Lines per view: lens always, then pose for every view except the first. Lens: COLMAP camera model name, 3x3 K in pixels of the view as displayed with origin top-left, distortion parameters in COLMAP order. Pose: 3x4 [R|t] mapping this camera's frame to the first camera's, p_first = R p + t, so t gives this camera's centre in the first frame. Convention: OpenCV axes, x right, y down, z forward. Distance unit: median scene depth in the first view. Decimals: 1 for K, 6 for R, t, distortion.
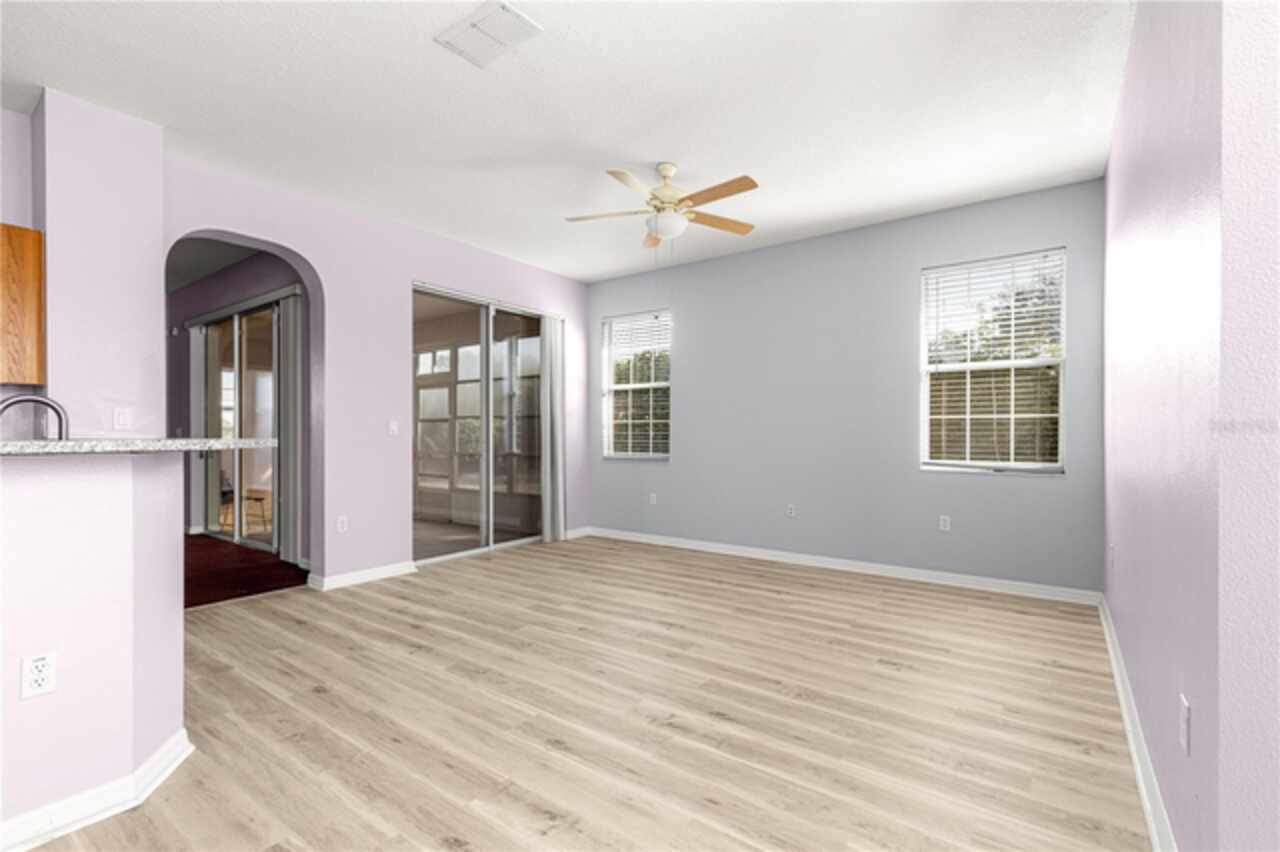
lens RADIAL K [[581.5, 0, 646.3], [0, 581.5, 431.4], [0, 0, 1]] dist [0.001846, -0.000148]
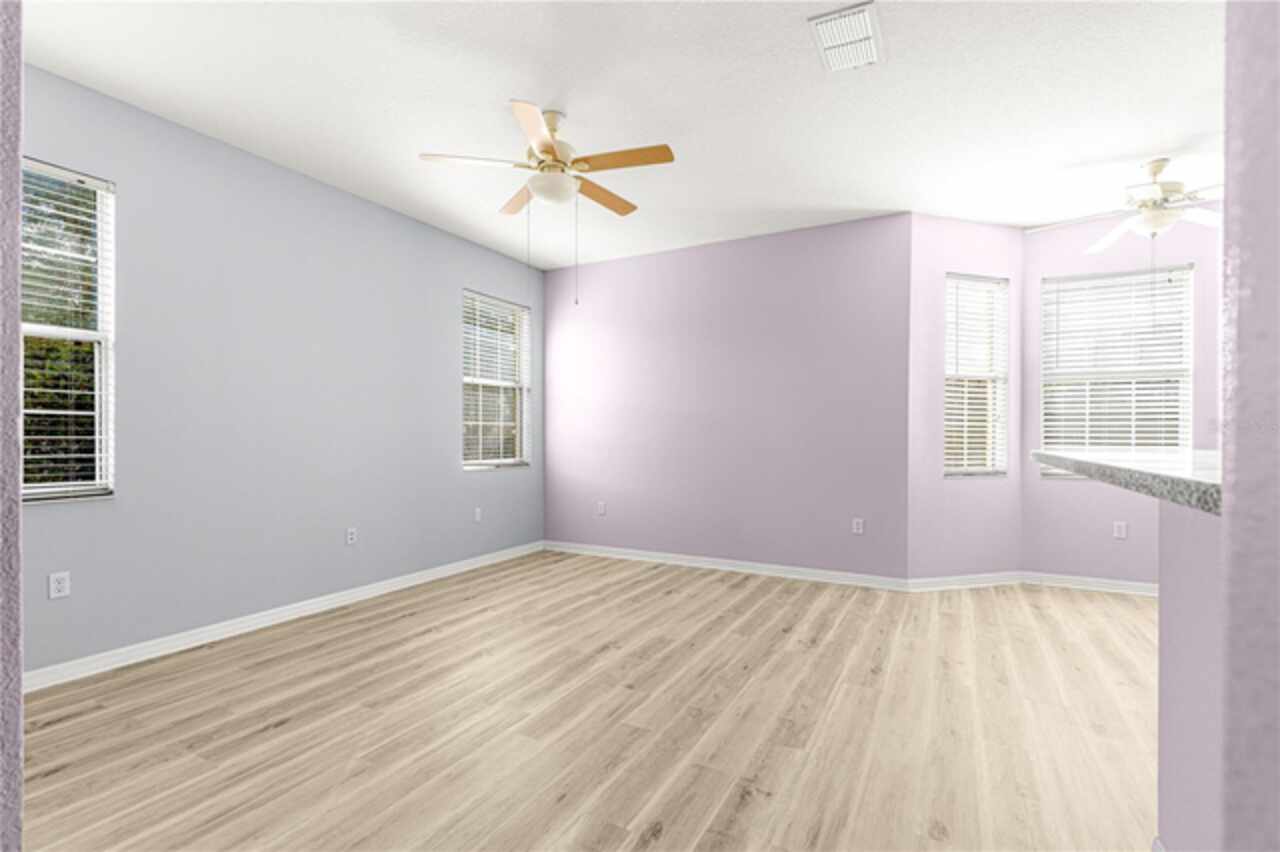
lens RADIAL K [[581.5, 0, 646.3], [0, 581.5, 431.4], [0, 0, 1]] dist [0.001846, -0.000148]
pose [[-0.137134, 0.005955, 0.990535, -0.930622], [-0.003213, 0.999974, -0.006457, -0.002610], [-0.990547, -0.004068, -0.137112, 1.128280]]
